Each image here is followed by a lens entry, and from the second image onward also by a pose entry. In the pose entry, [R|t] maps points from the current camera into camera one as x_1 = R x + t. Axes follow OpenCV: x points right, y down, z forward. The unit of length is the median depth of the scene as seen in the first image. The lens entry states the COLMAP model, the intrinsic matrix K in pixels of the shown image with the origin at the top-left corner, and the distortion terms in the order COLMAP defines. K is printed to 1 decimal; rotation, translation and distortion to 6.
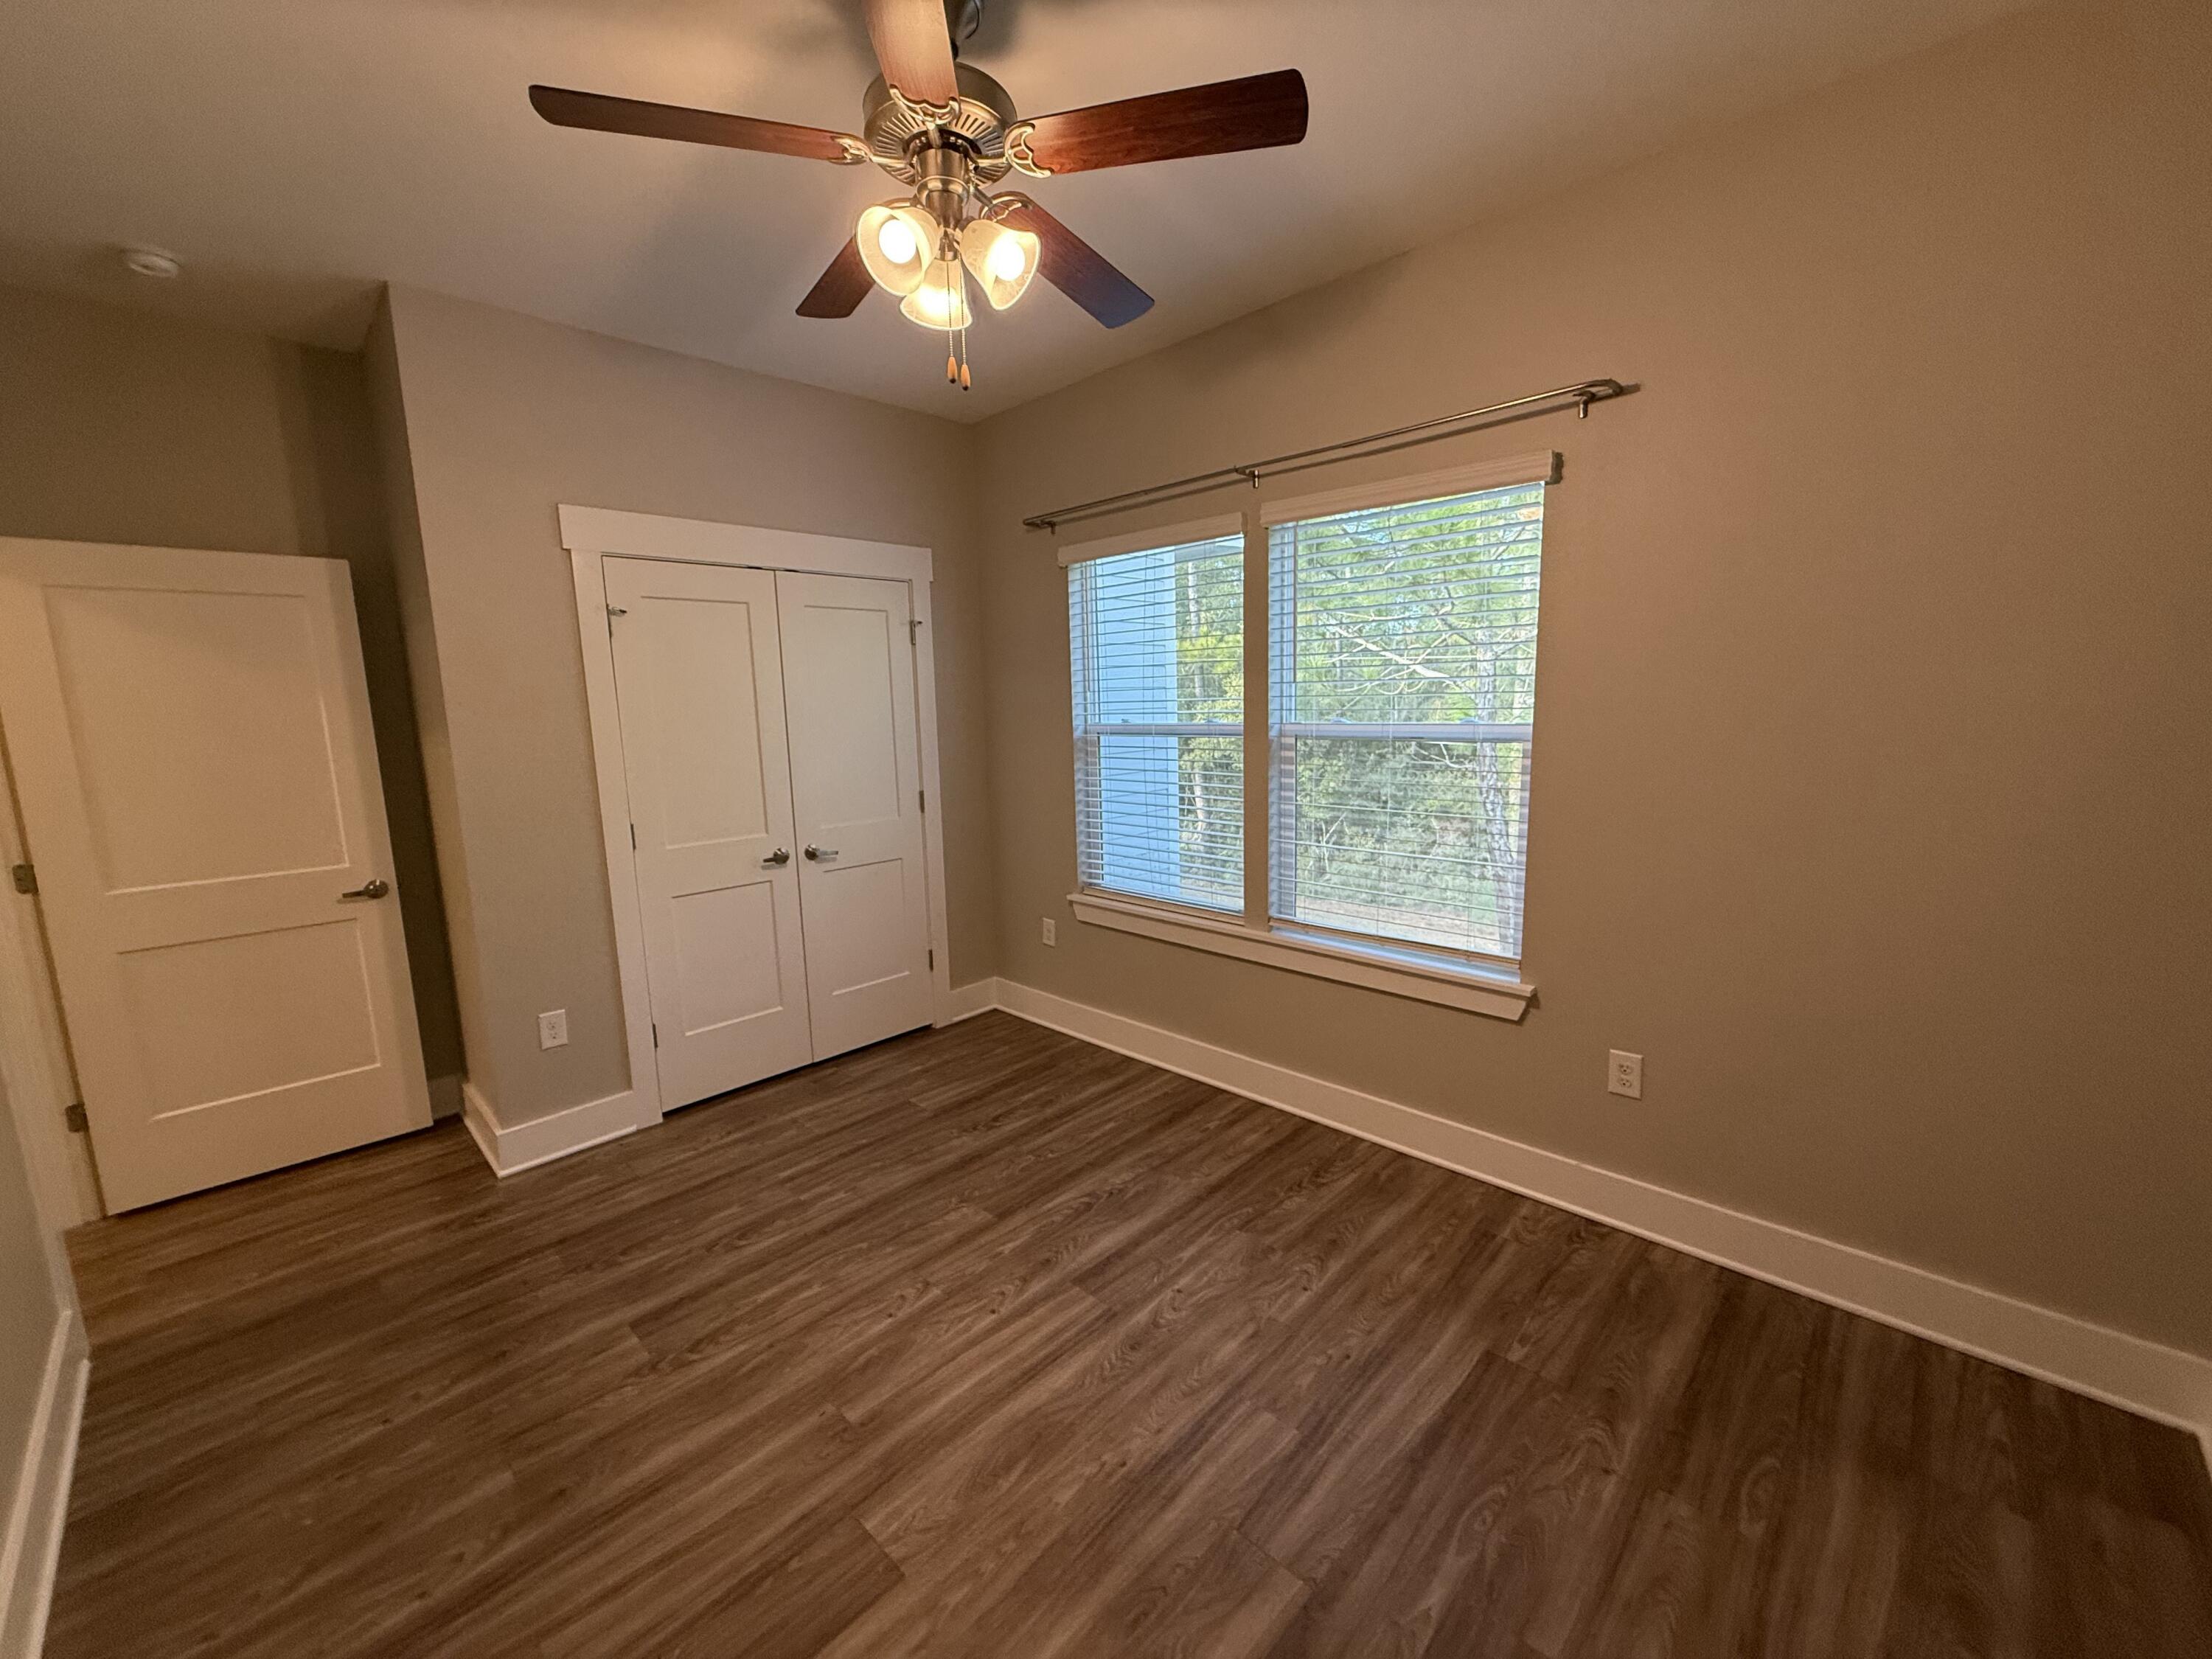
lens RADIAL K [[876.2, 0, 1100.9], [0, 876.2, 832.0], [0, 0, 1]] dist [0.002147, 0.000148]
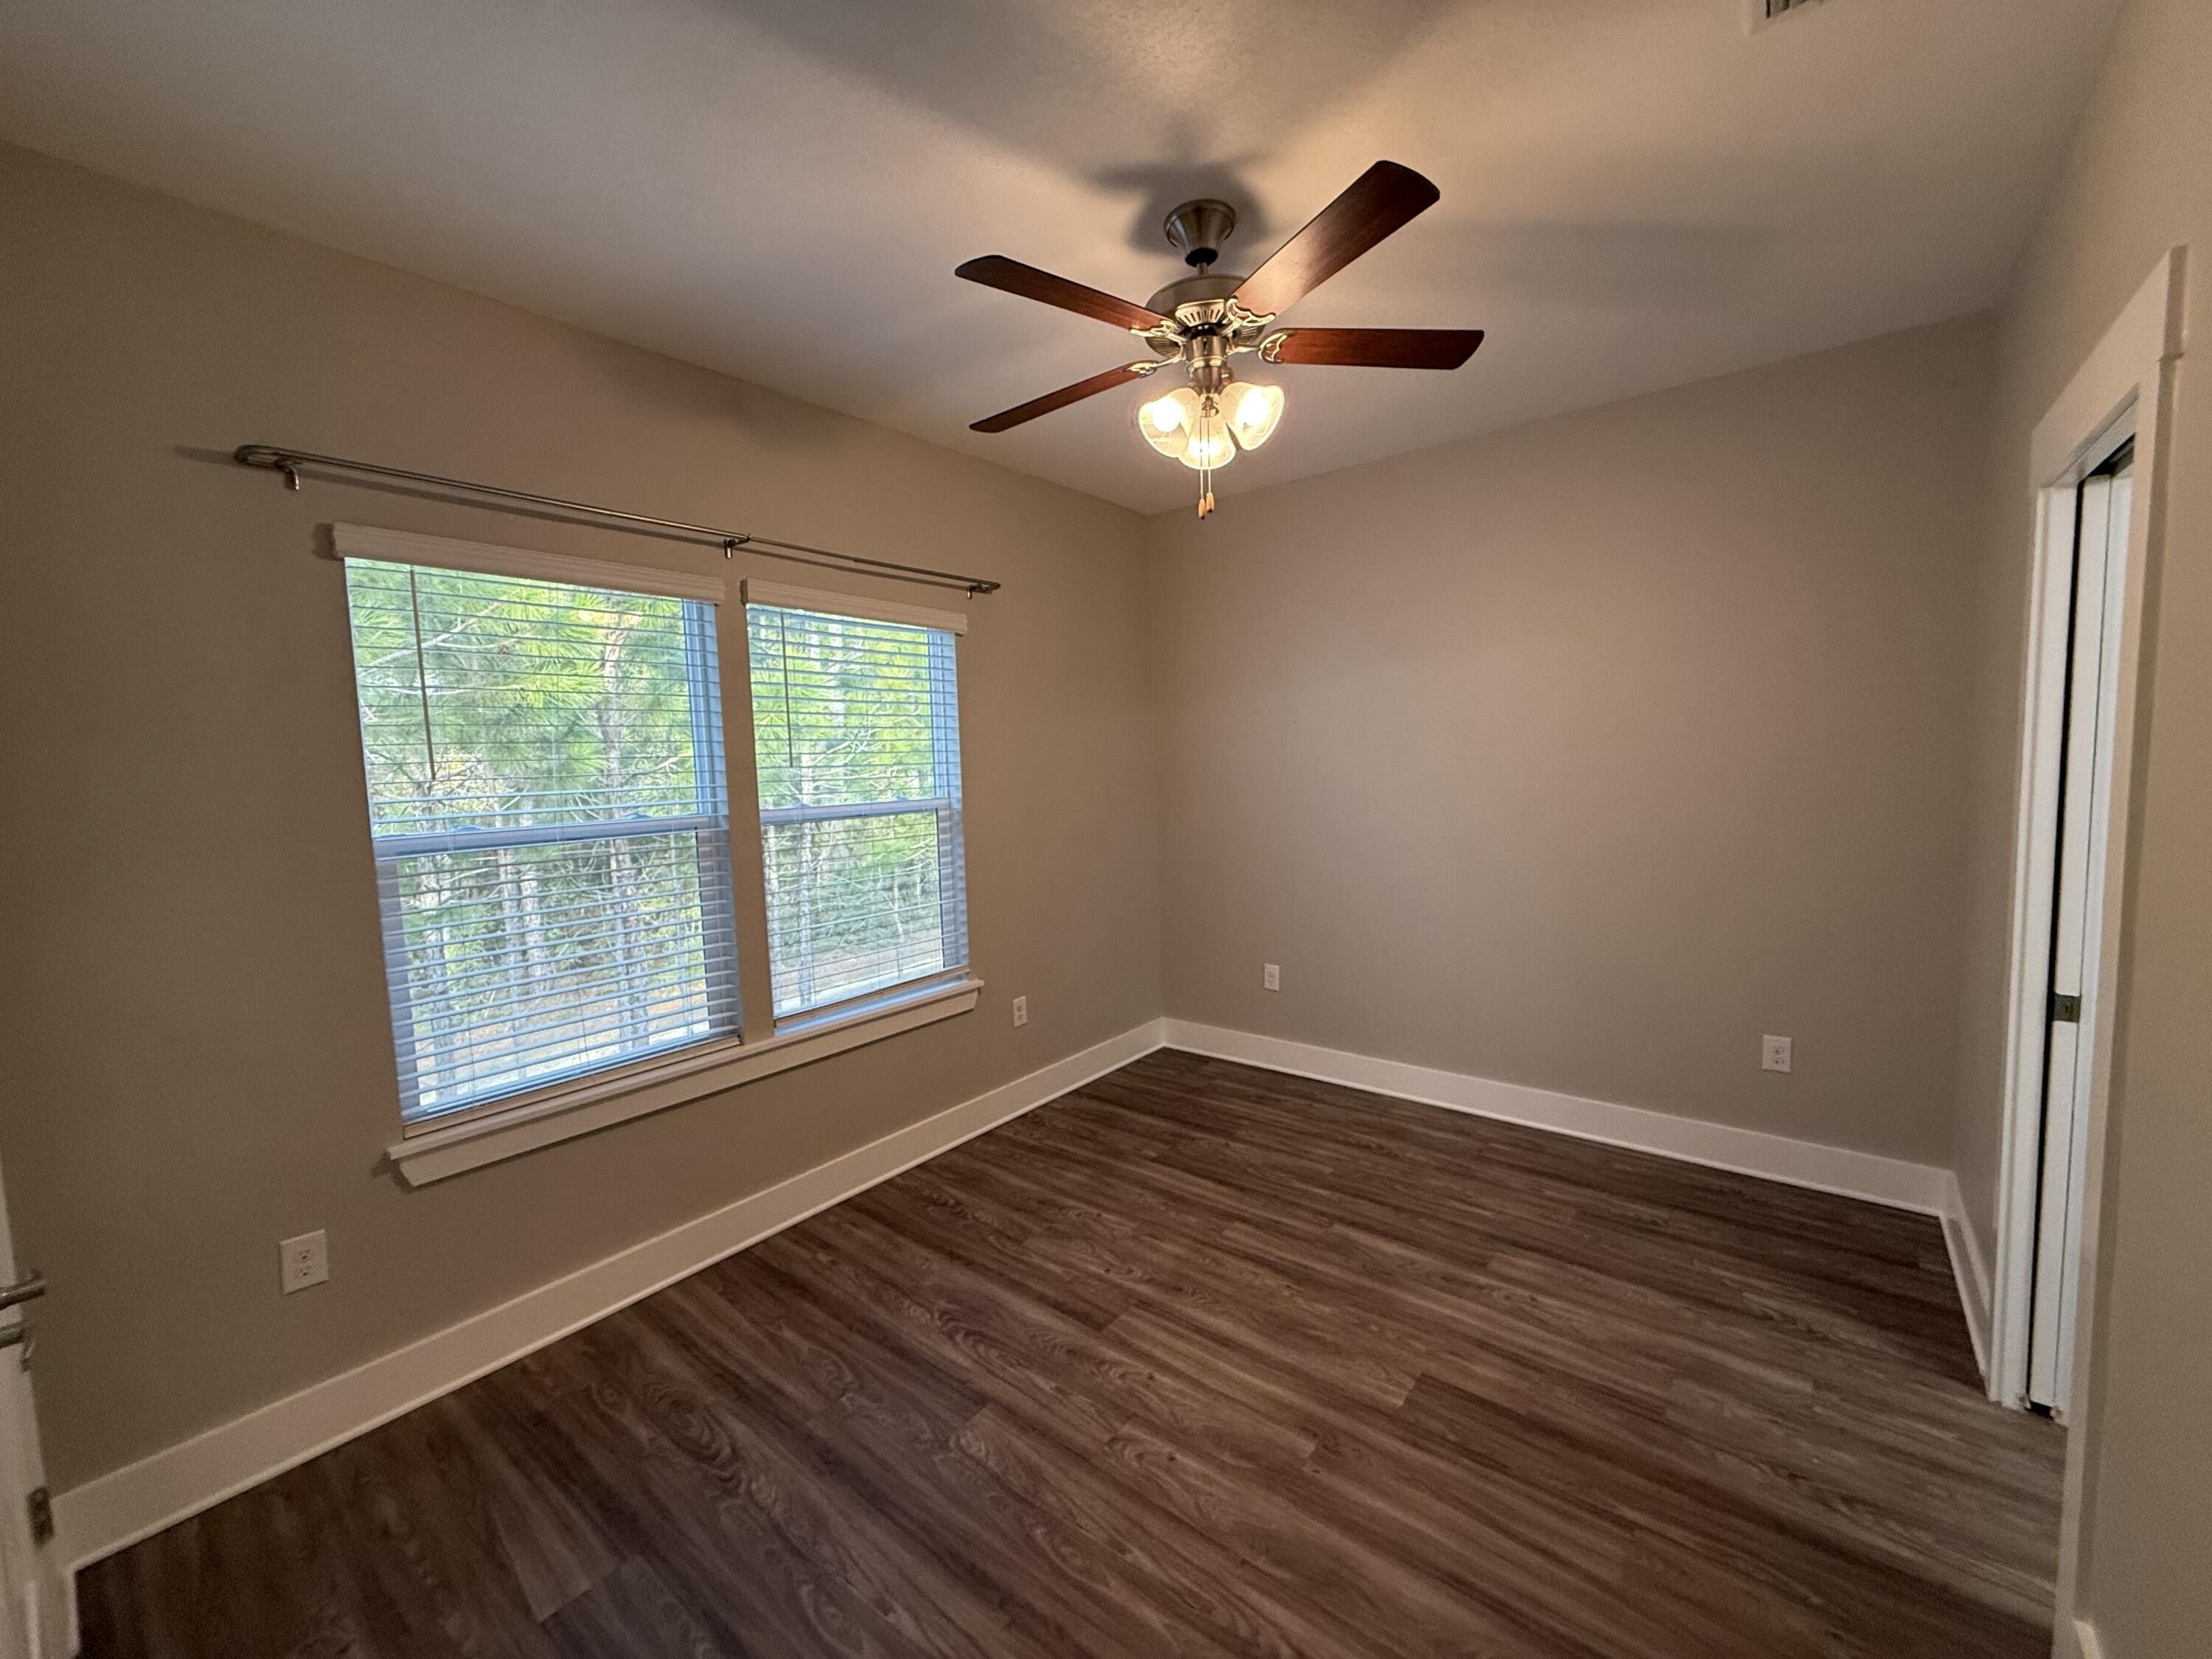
lens RADIAL K [[876.2, 0, 1100.9], [0, 876.2, 832.0], [0, 0, 1]] dist [0.002147, 0.000148]
pose [[-0.089920, -0.053815, 0.994494, -1.045770], [0.187030, 0.979862, 0.069934, -0.134232], [-0.978230, 0.192288, -0.078044, 0.990013]]
